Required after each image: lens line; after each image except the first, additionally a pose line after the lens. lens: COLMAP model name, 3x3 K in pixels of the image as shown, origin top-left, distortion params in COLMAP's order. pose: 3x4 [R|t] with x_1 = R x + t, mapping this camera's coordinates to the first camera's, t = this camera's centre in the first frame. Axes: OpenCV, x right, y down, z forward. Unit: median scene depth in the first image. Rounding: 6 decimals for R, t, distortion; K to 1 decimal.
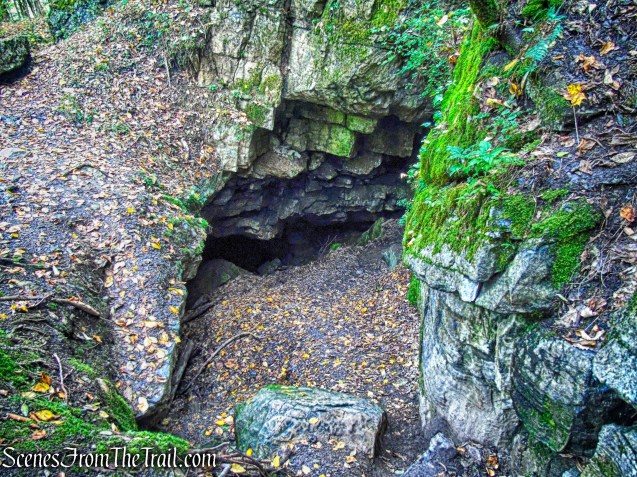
lens RADIAL K [[474.3, 0, 317.6], [0, 474.3, 238.0], [0, 0, 1]] dist [-0.056873, 0.048707]
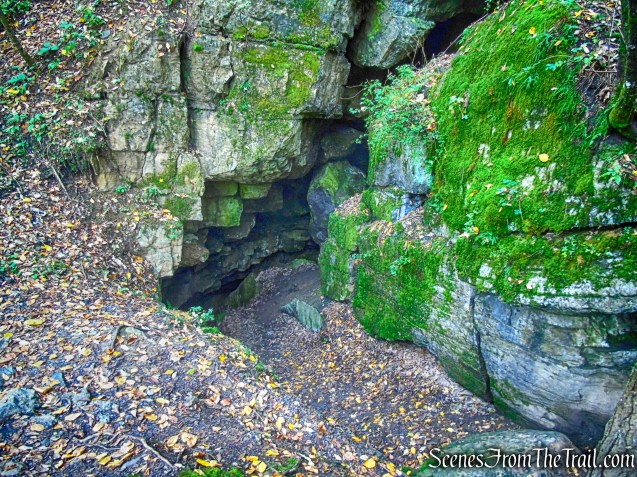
lens RADIAL K [[474.3, 0, 319.2], [0, 474.3, 238.6], [0, 0, 1]] dist [-0.056873, 0.048707]
pose [[0.810843, -0.268552, 0.520013, -0.410813], [0.304058, 0.952488, 0.017787, -0.144521], [-0.500083, 0.143692, 0.853973, 0.107192]]
